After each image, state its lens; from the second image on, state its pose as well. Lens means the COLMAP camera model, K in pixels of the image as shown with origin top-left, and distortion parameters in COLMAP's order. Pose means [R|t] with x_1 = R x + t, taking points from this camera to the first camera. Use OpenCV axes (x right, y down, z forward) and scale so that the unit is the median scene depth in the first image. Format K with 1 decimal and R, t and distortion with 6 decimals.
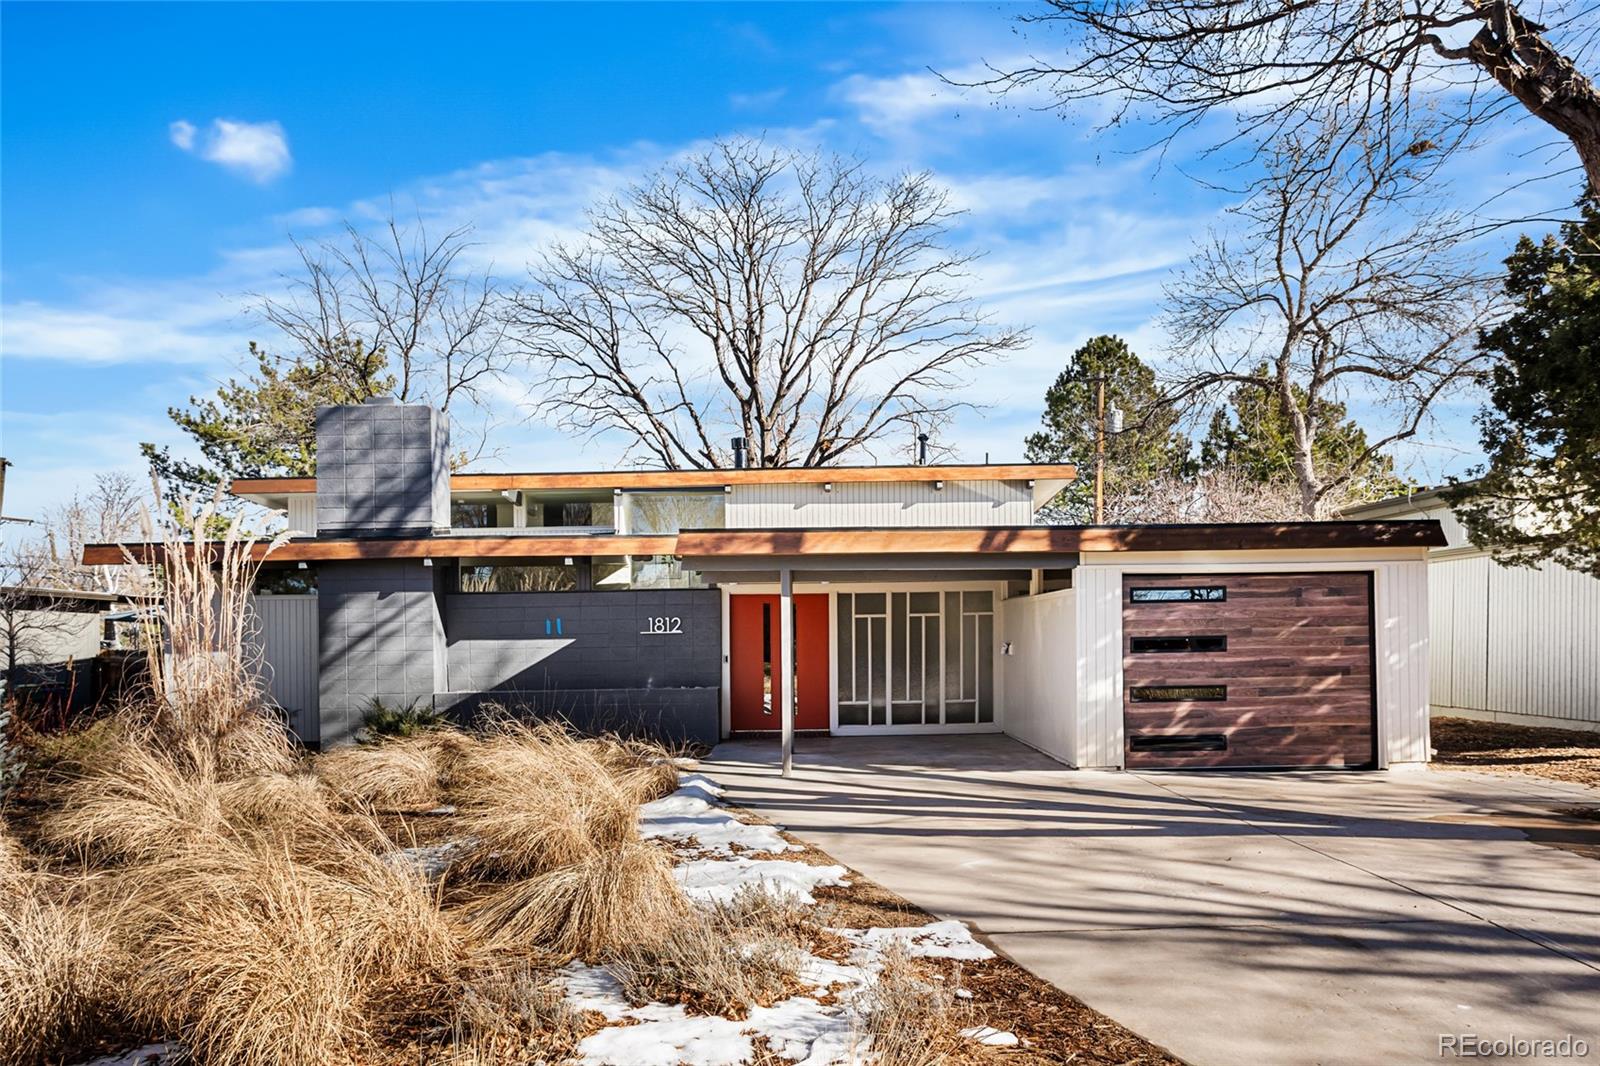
lens RADIAL K [[1085.5, 0, 791.3], [0, 1085.5, 589.1], [0, 0, 1]] dist [0.003331, -0.000590]
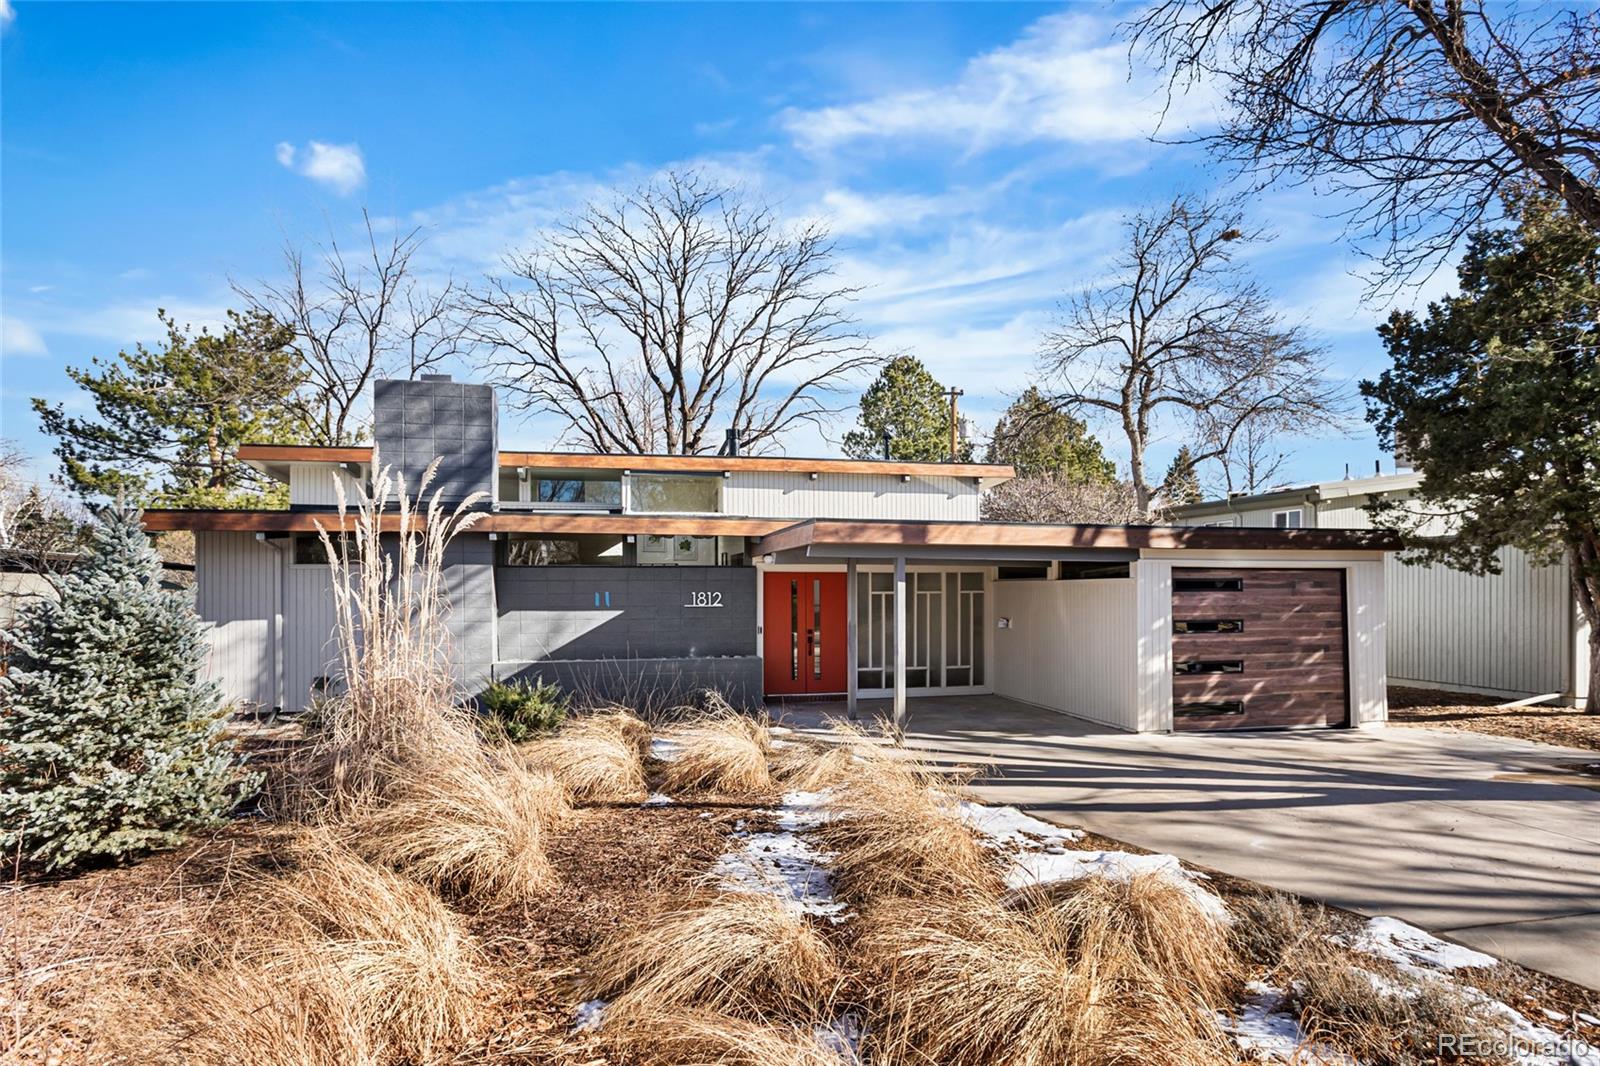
lens RADIAL K [[897.5, 0, 800.0], [0, 897.5, 535.1], [0, 0, 1]] dist [-0.014527, 0.006473]
pose [[0.976150, 0.026216, 0.215509, -0.220091], [-0.022074, 0.999523, -0.021606, -0.013363], [-0.215973, 0.016334, 0.976263, 0.095820]]
